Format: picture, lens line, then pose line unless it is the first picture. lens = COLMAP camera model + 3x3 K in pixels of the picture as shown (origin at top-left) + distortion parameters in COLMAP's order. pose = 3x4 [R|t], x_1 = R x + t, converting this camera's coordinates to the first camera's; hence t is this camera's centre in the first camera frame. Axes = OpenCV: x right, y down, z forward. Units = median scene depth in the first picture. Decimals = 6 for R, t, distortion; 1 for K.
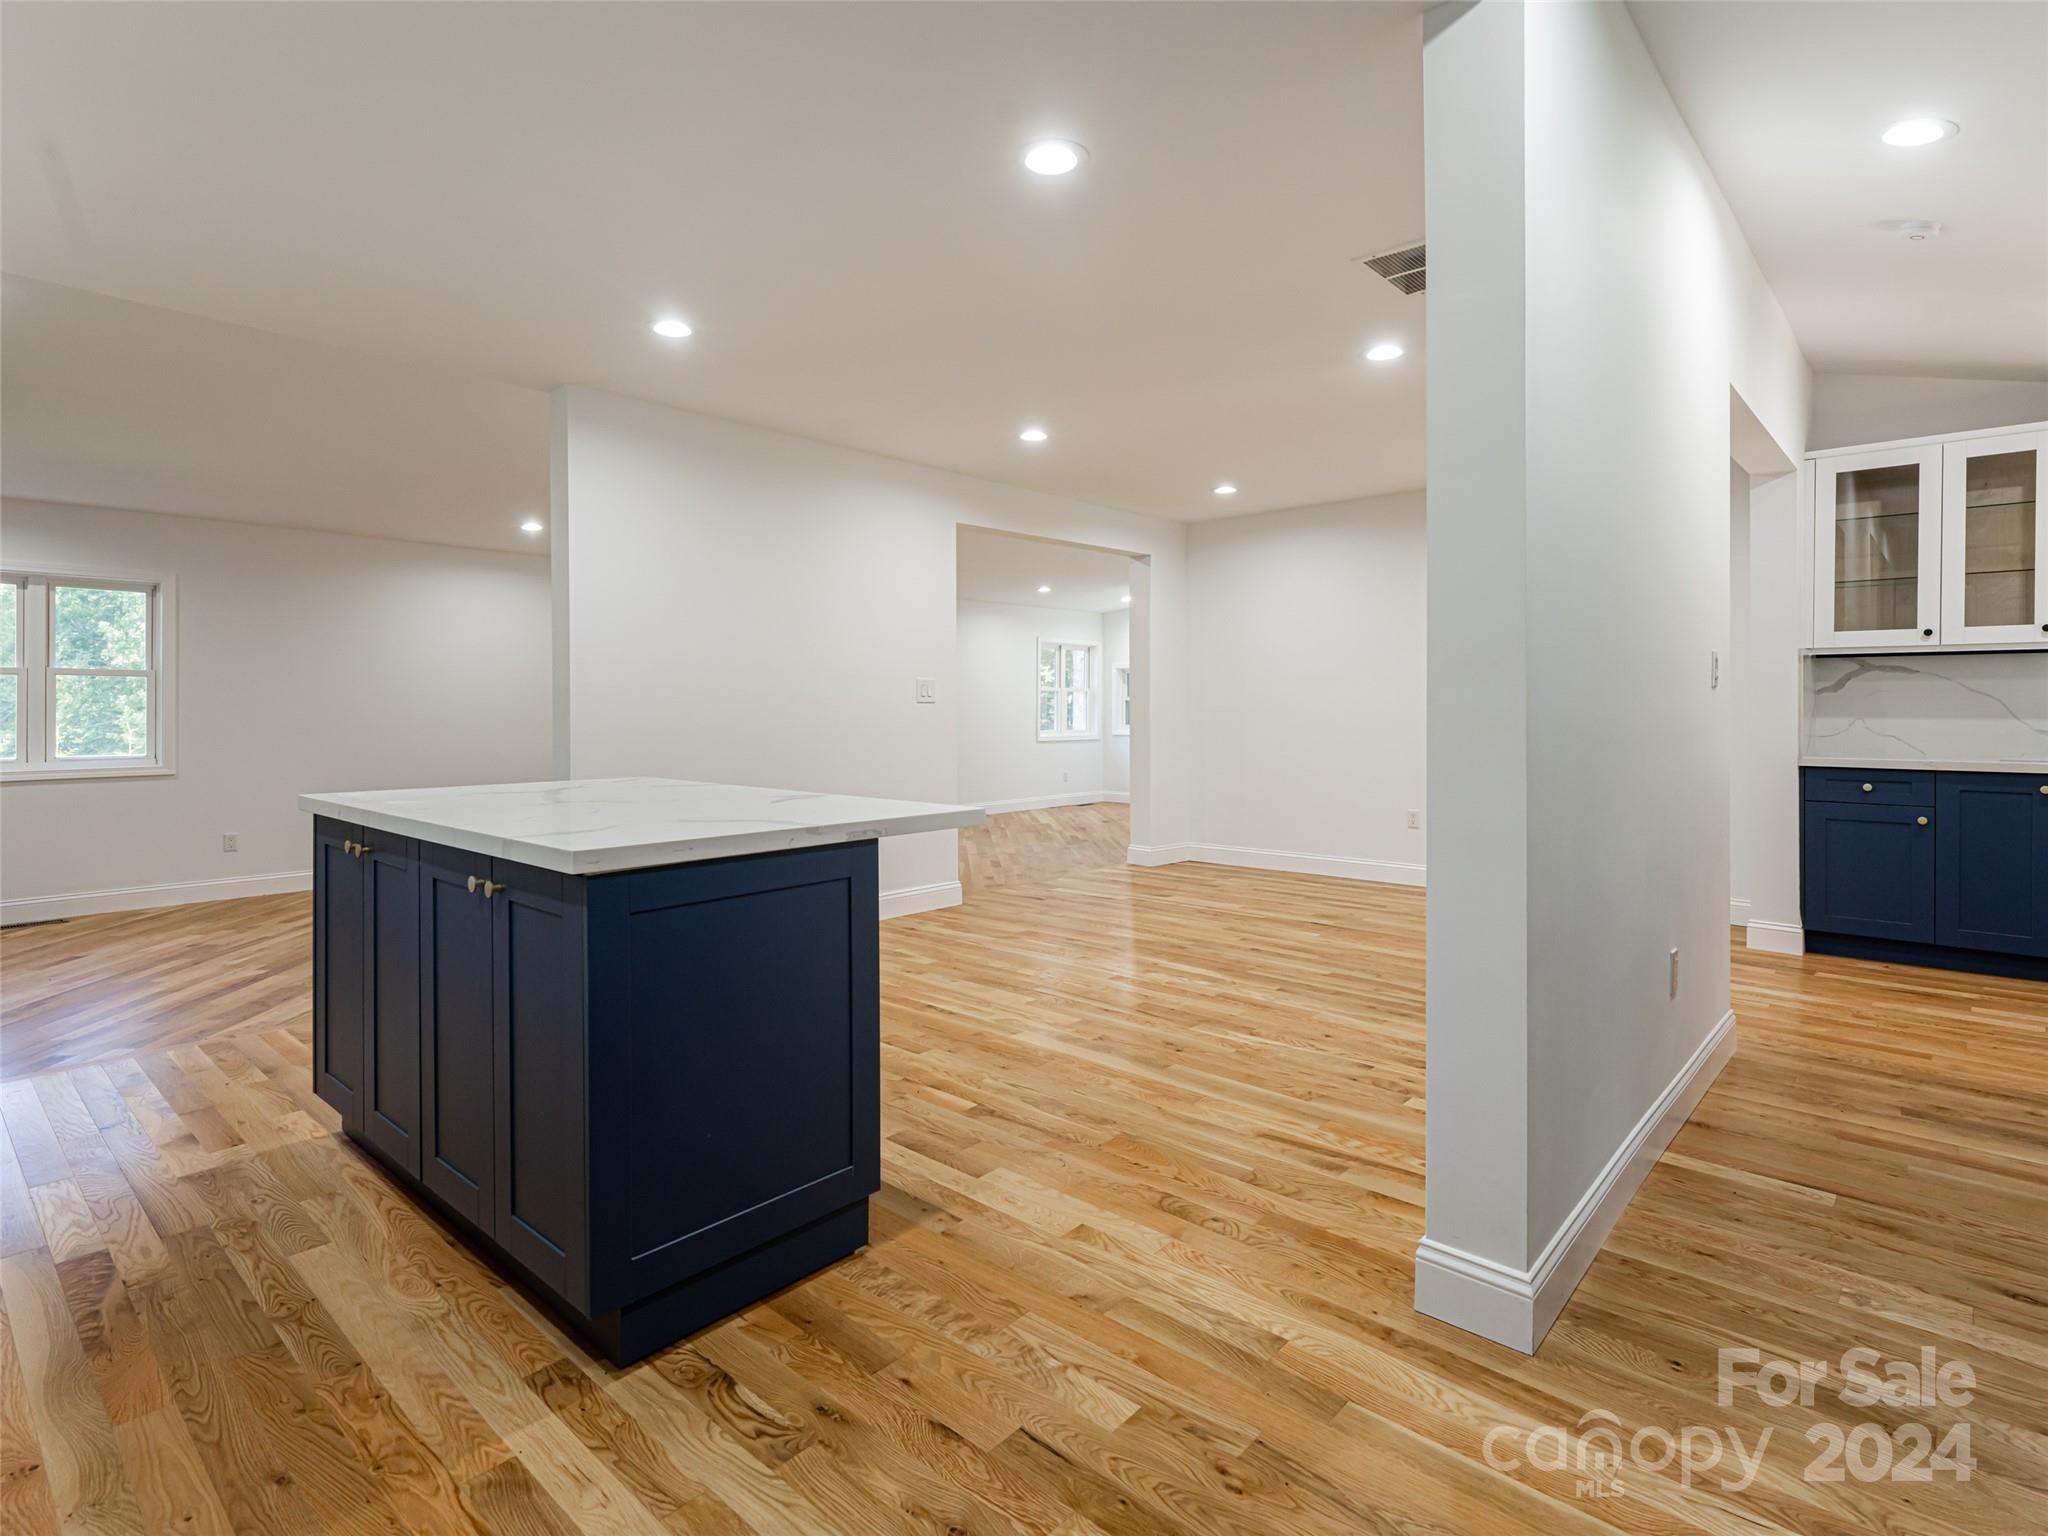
lens RADIAL K [[1054.0, 0, 1001.6], [0, 1054.0, 723.1], [0, 0, 1]] dist [0.002988, -0.002394]
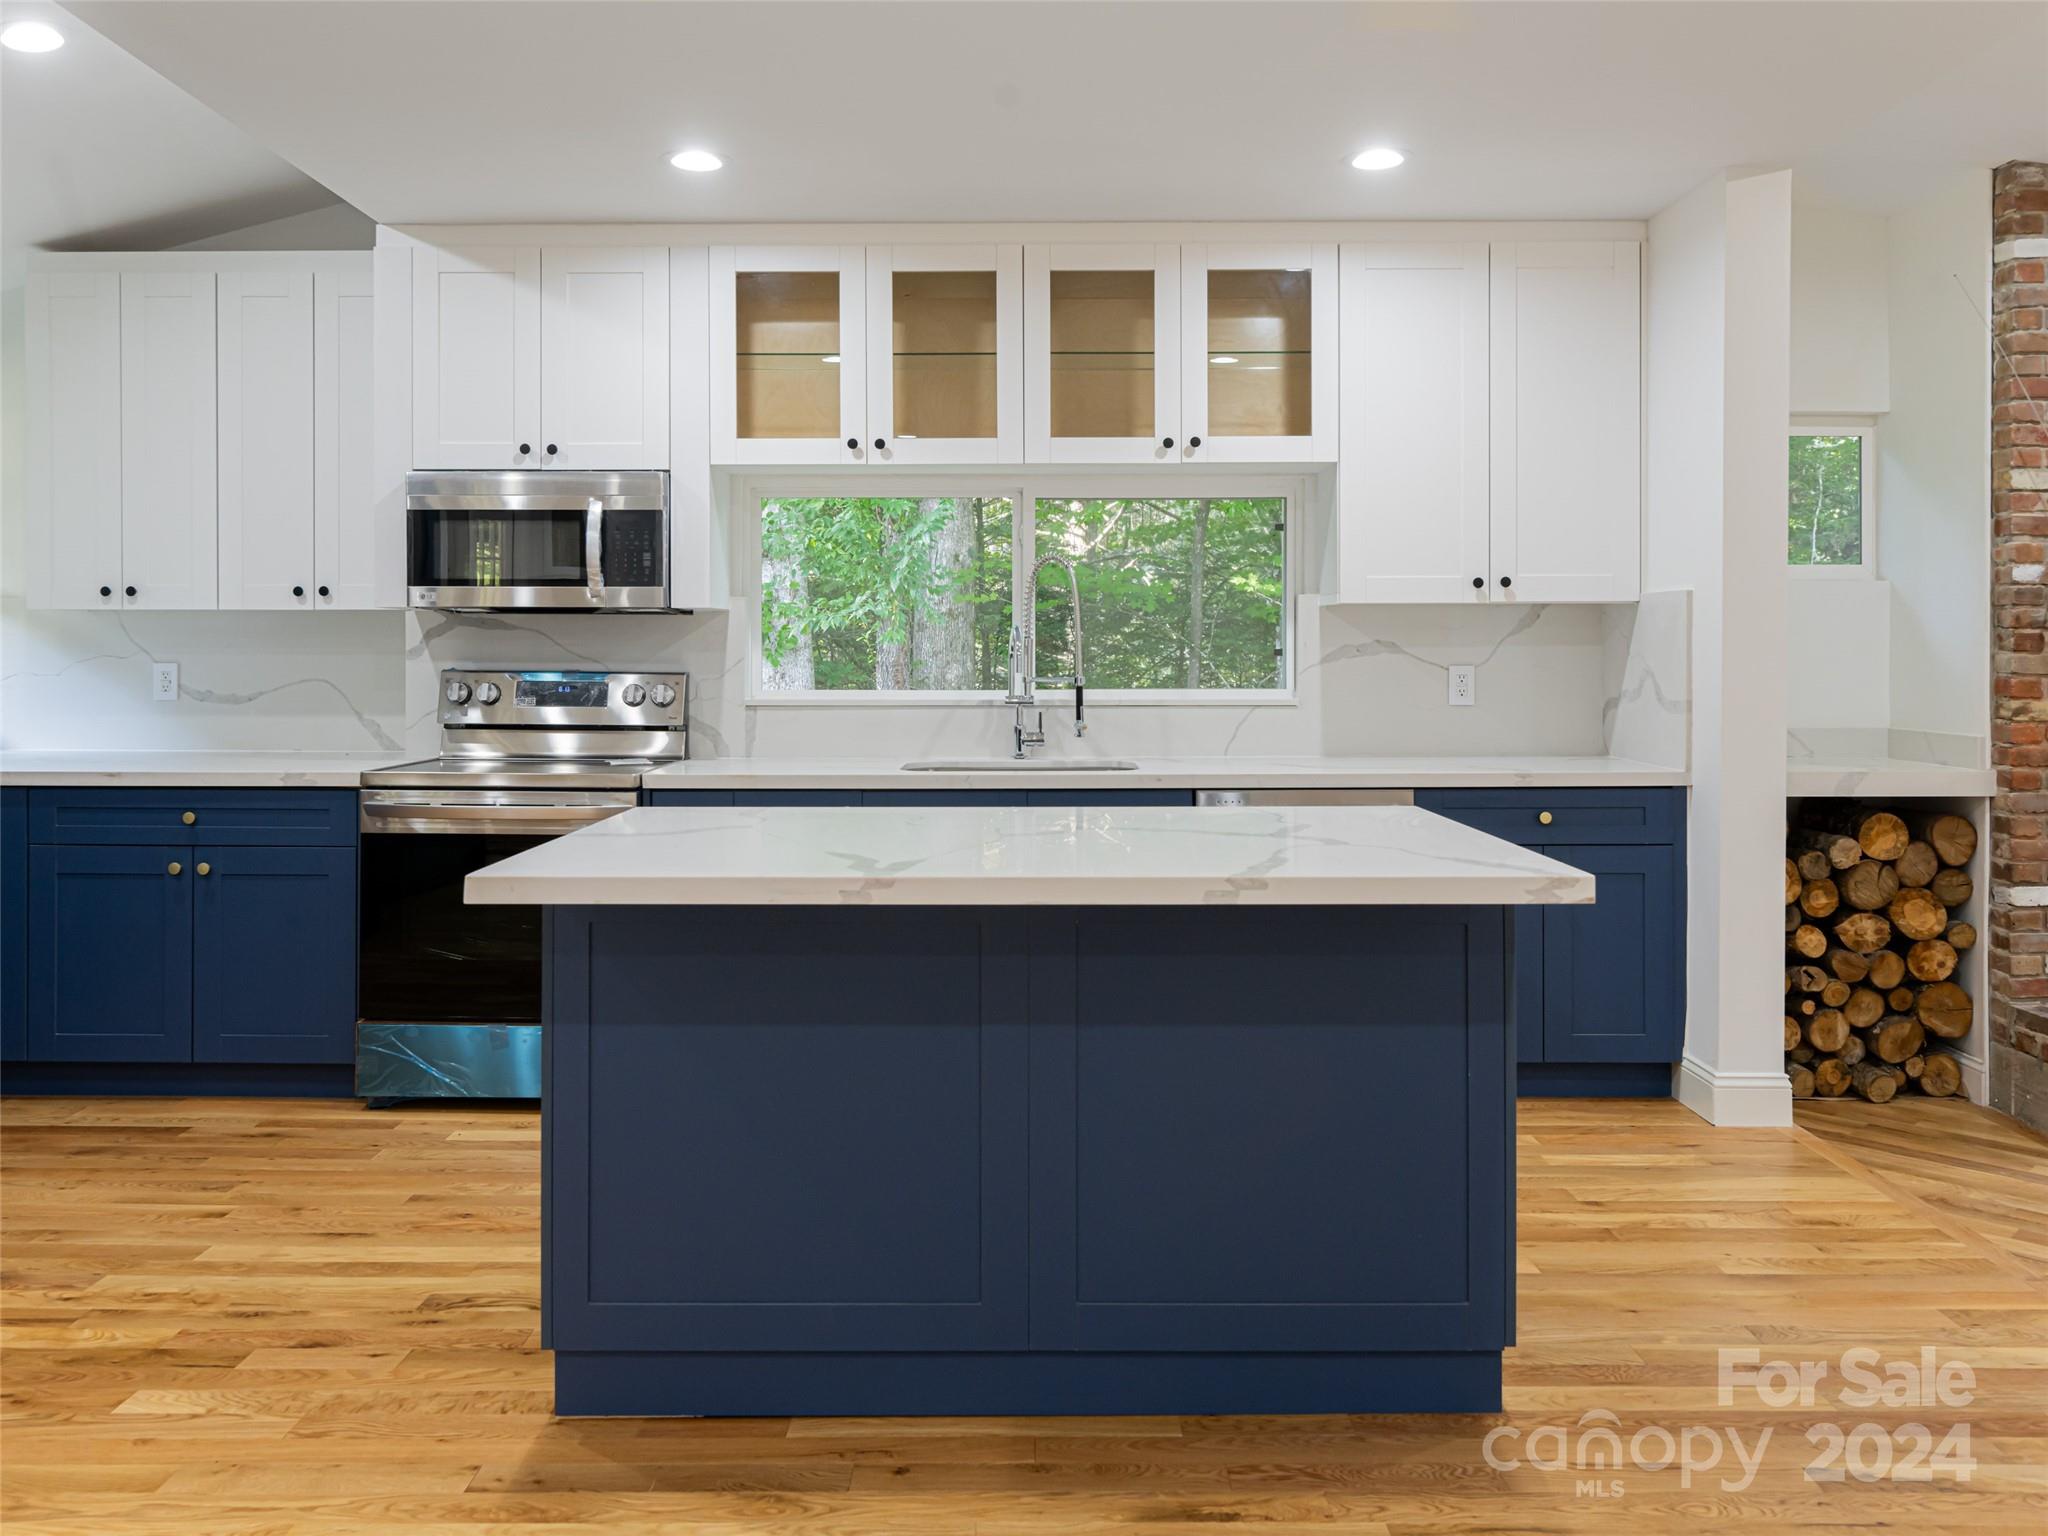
lens RADIAL K [[1568.9, 0, 1012.0], [0, 1568.9, 644.6], [0, 0, 1]] dist [-0.000768, 0.007327]
pose [[-0.735987, -0.005209, -0.676976, 0.233716], [-0.010689, 0.999935, 0.003927, -0.036254], [0.676912, 0.010126, -0.735995, 1.211283]]
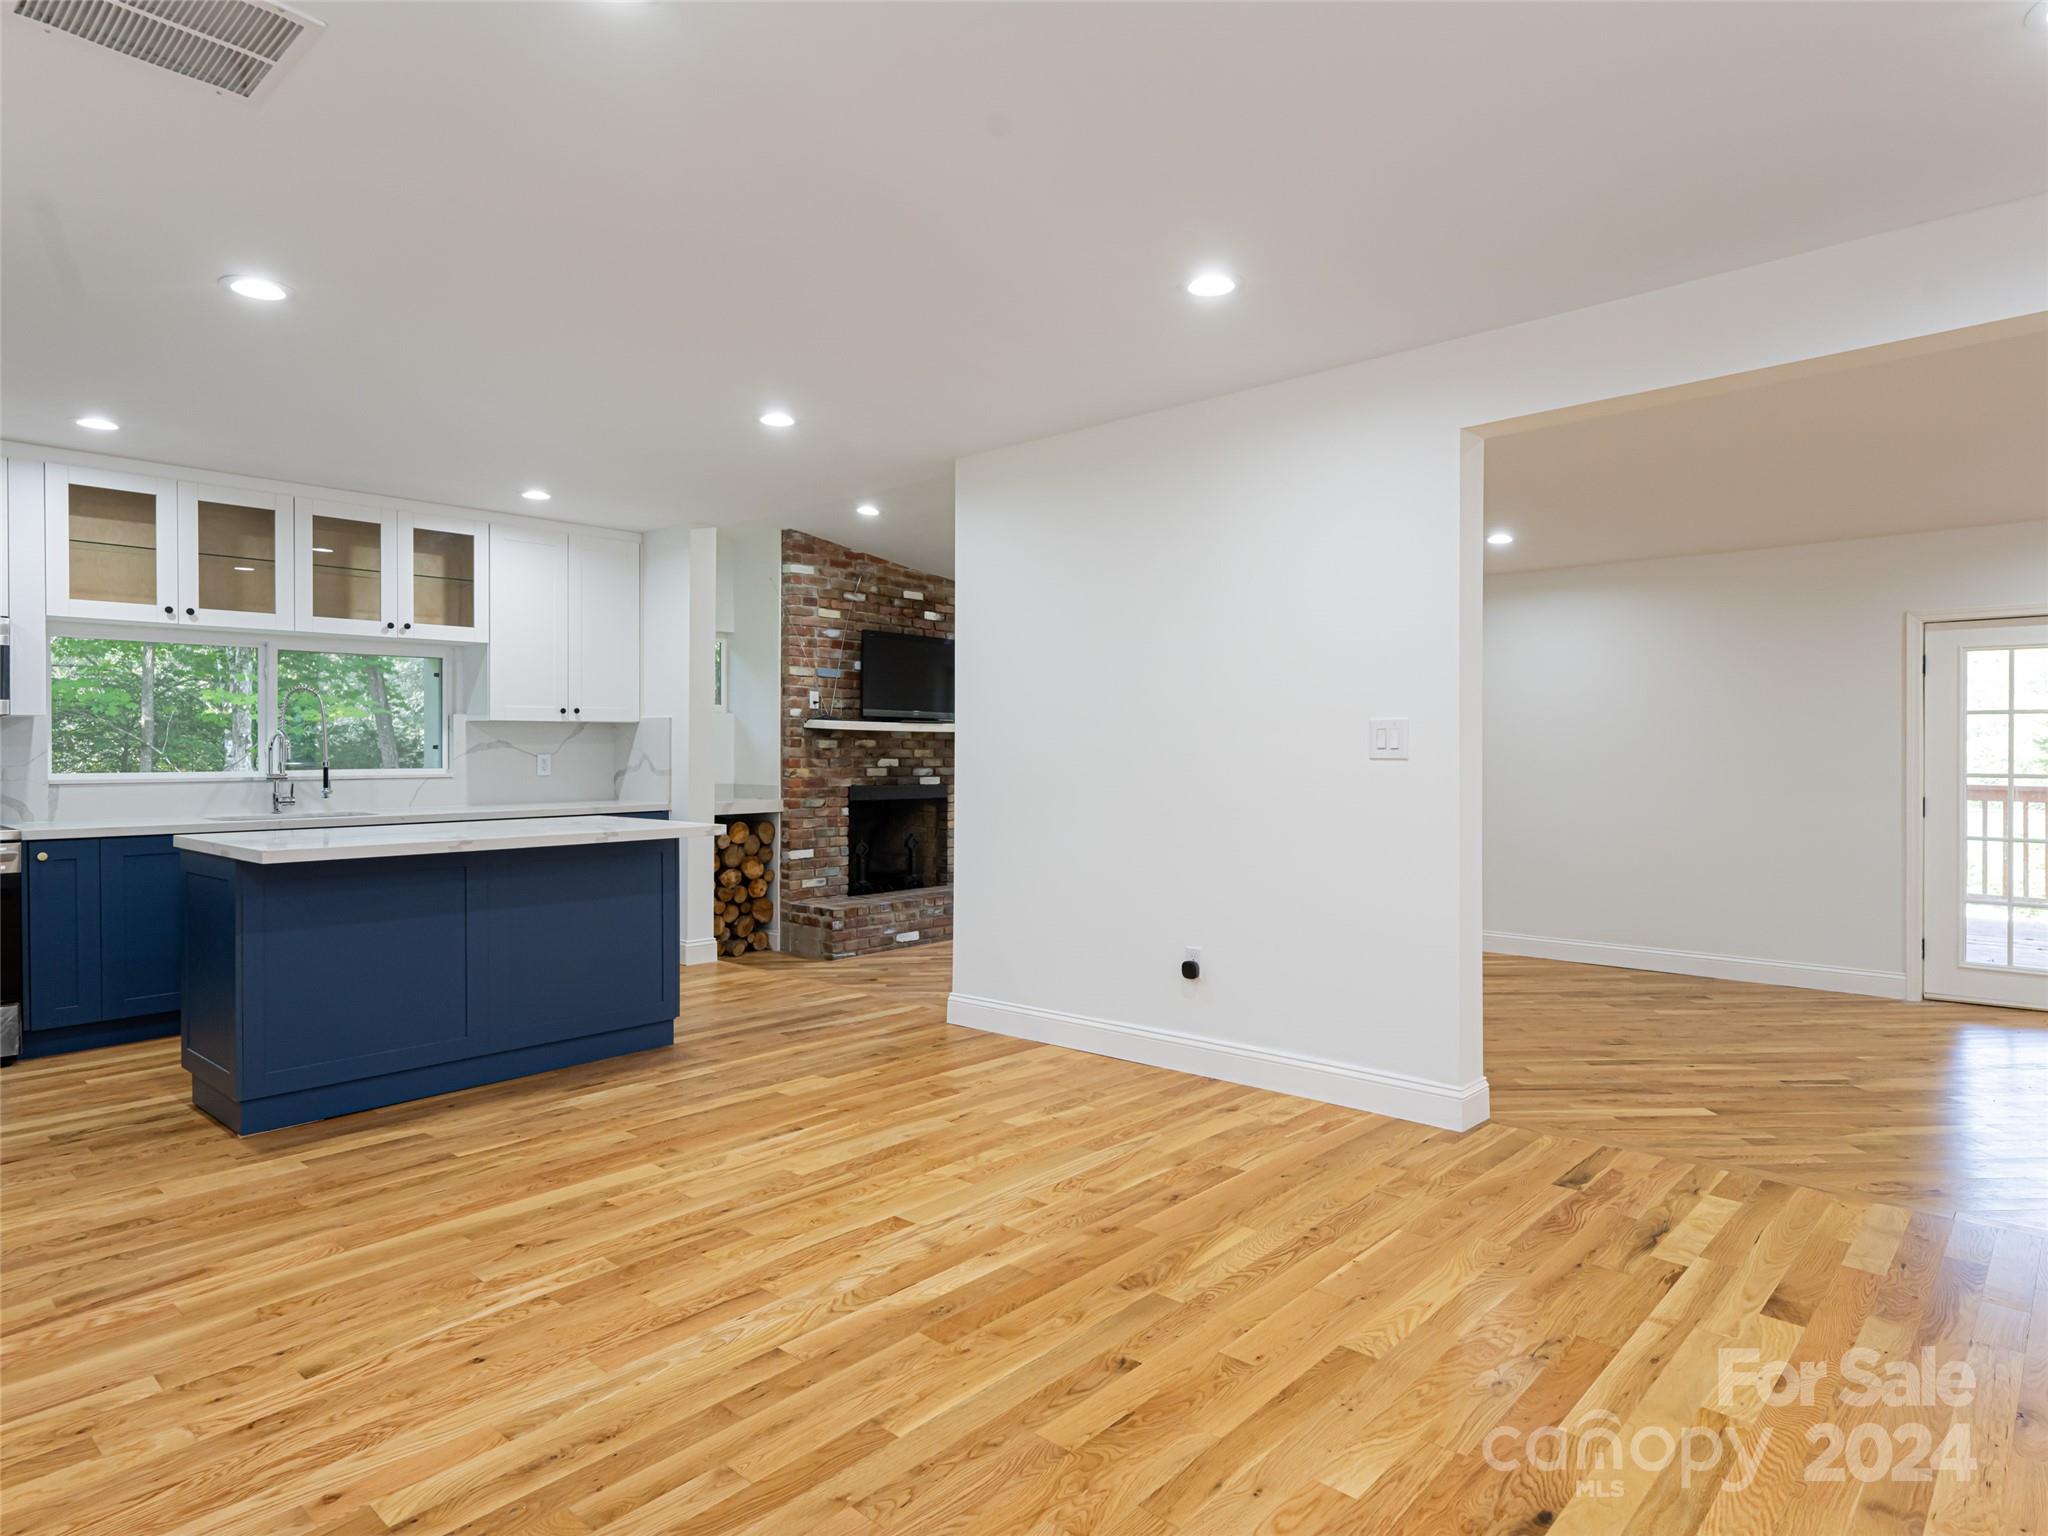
lens RADIAL K [[1172.6, 0, 1028.2], [0, 1172.6, 759.9], [0, 0, 1]] dist [0.002318, 0.001952]
pose [[0.013552, 0.007979, -0.999876, 0.902320], [-0.013615, 0.999877, 0.007795, -0.033198], [0.999815, 0.013508, 0.013659, 1.229323]]
